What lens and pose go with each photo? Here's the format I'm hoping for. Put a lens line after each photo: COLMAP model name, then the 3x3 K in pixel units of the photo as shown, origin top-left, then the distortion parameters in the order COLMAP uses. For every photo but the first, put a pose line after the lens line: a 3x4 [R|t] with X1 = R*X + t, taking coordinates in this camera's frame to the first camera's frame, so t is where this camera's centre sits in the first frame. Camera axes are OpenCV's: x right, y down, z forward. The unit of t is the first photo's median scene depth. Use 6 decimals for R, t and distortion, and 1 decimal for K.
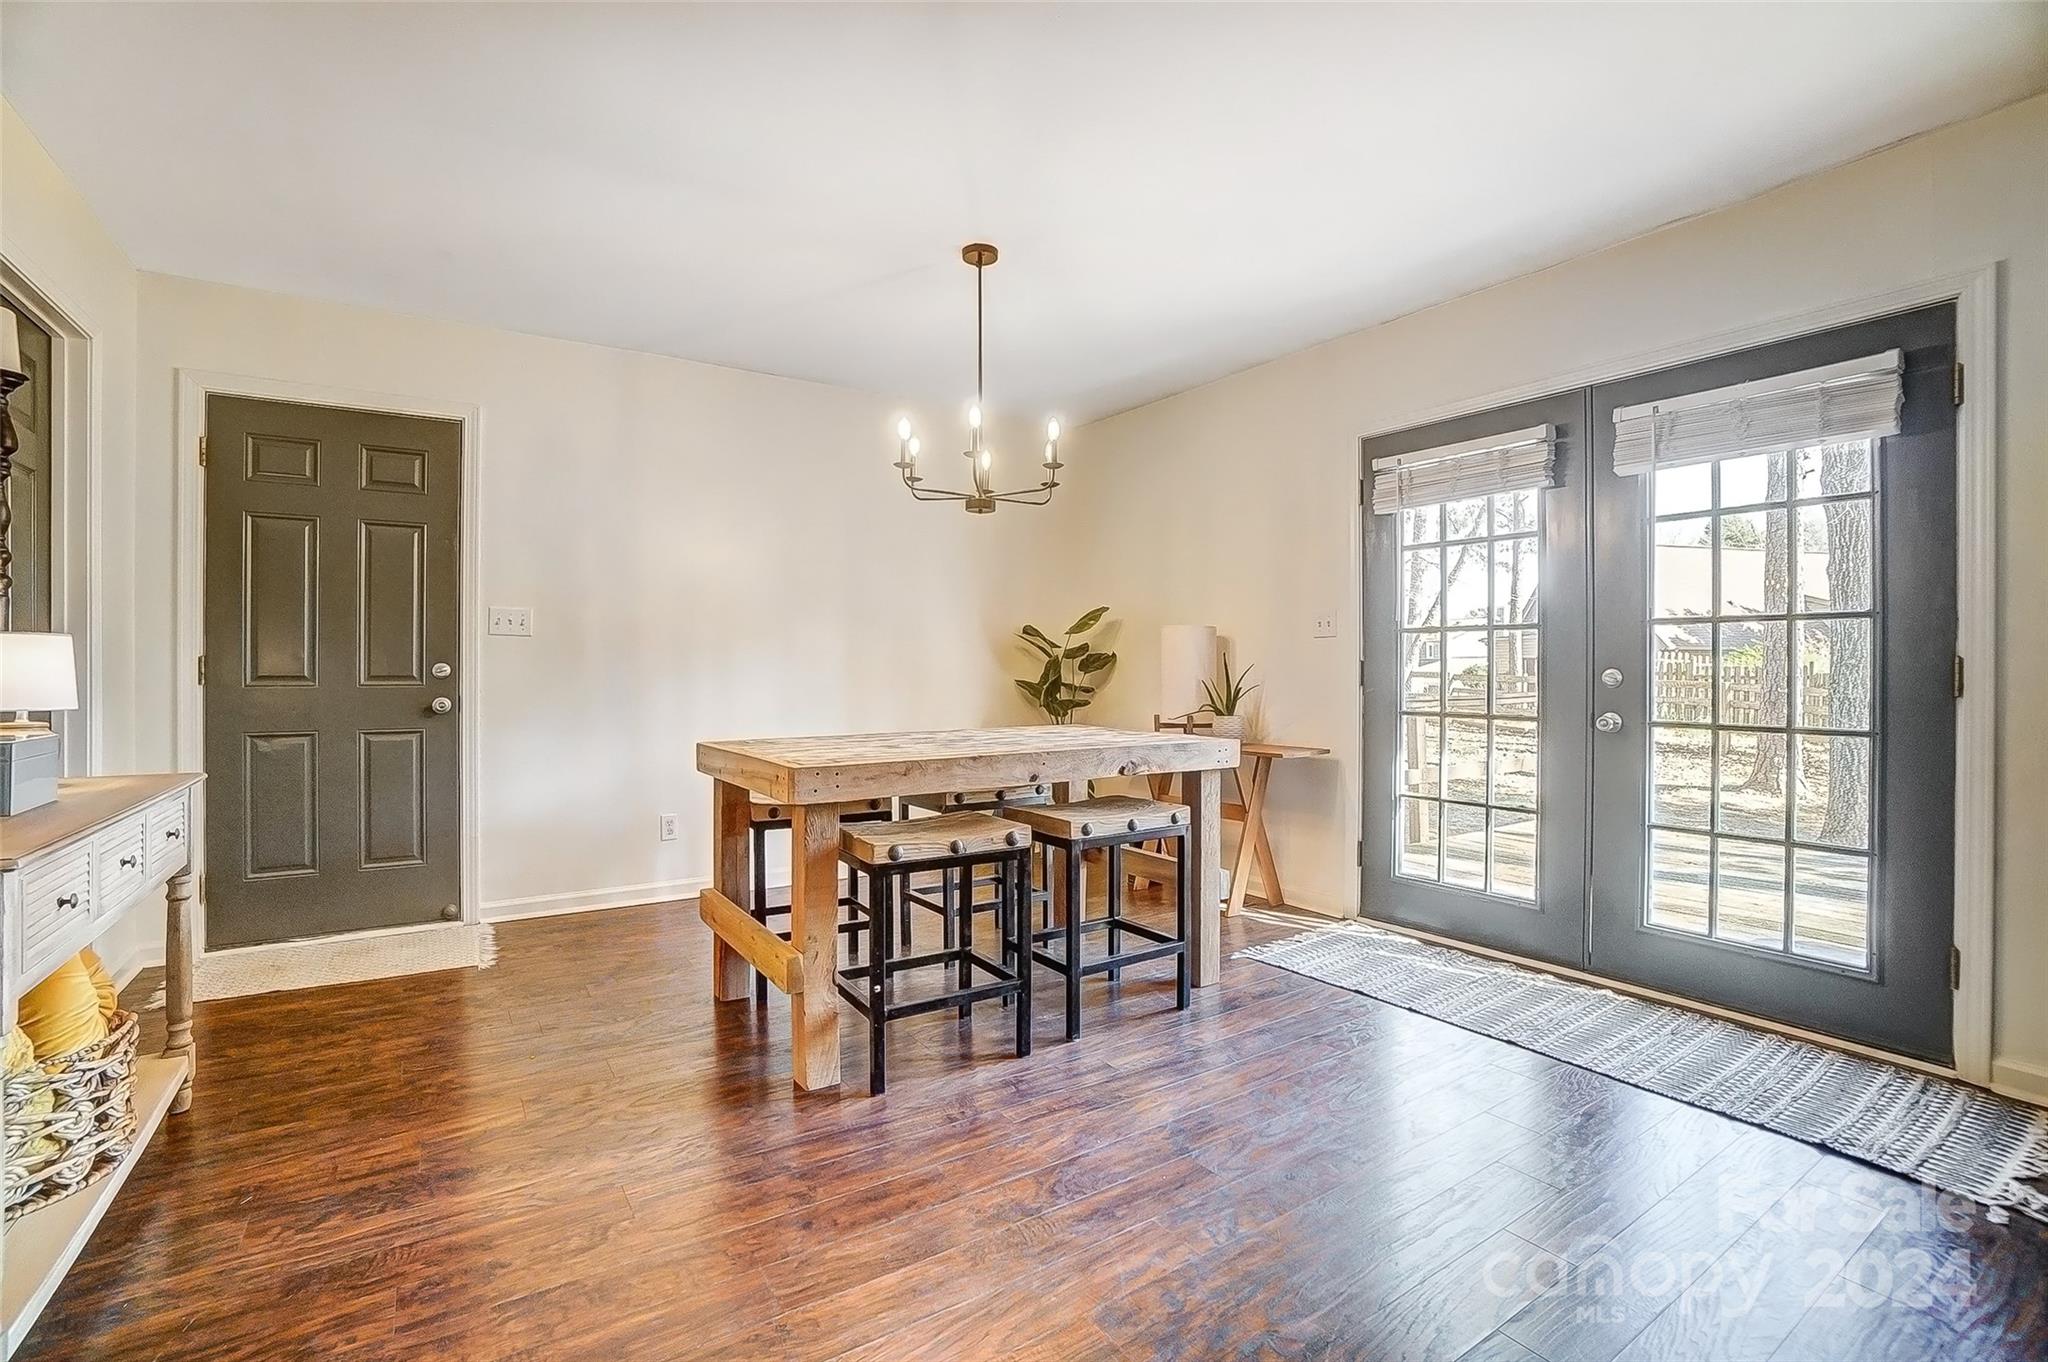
lens RADIAL K [[915.1, 0, 1019.3], [0, 915.1, 673.6], [0, 0, 1]] dist [-0.062891, 0.025730]
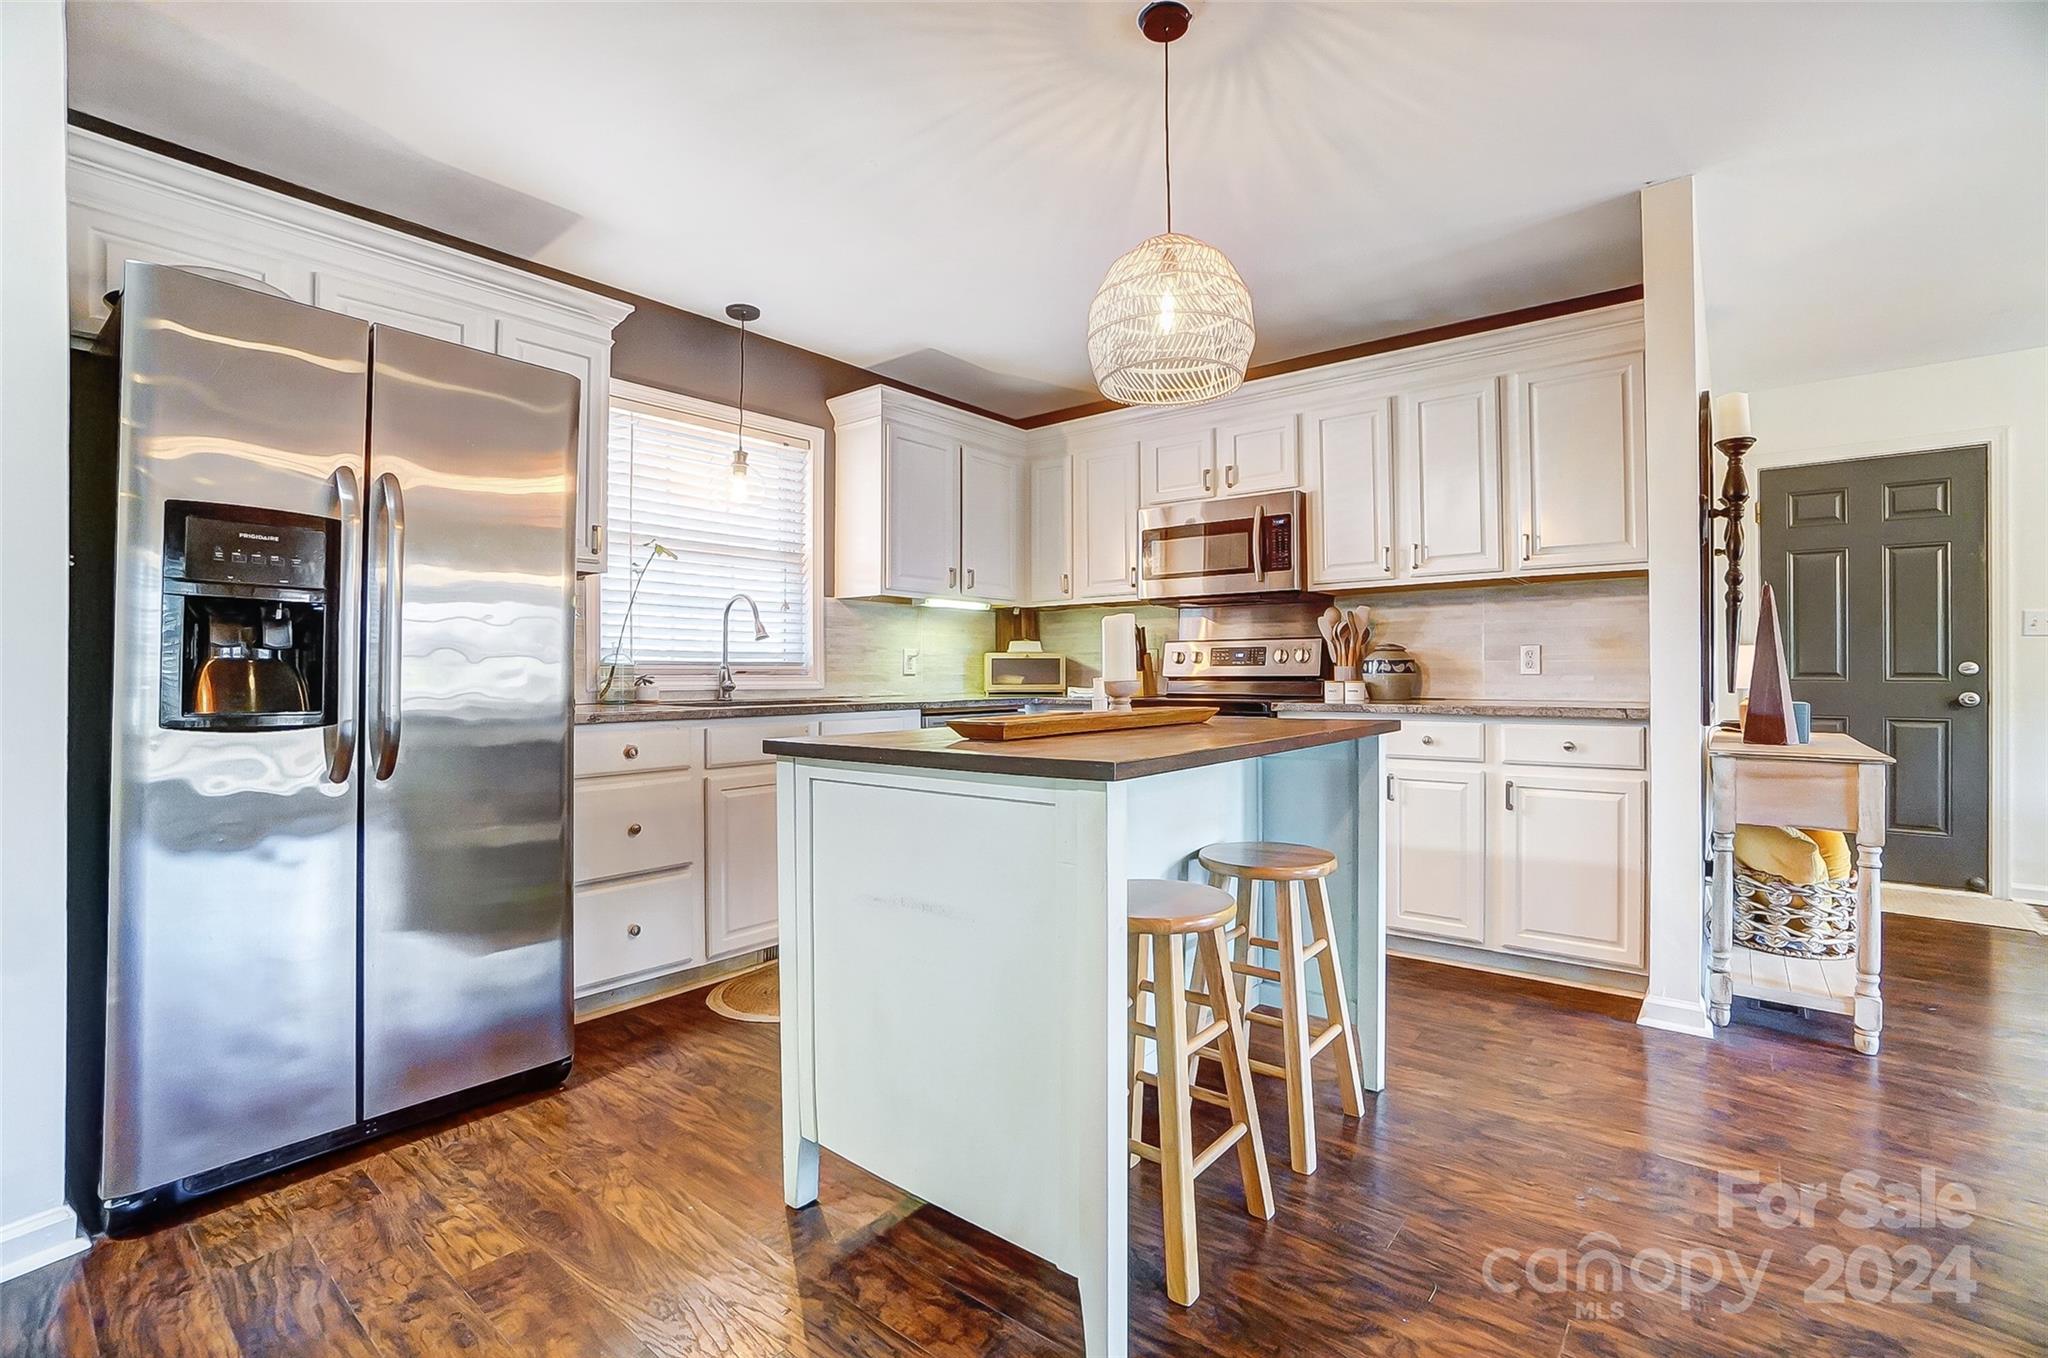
lens RADIAL K [[913.9, 0, 1016.1], [0, 913.9, 667.4], [0, 0, 1]] dist [-0.067107, 0.026229]
pose [[0.296281, -0.007382, -0.955072, 0.055775], [-0.004499, 0.999948, -0.009125, 0.011033], [0.955090, 0.007001, 0.296232, -0.490342]]
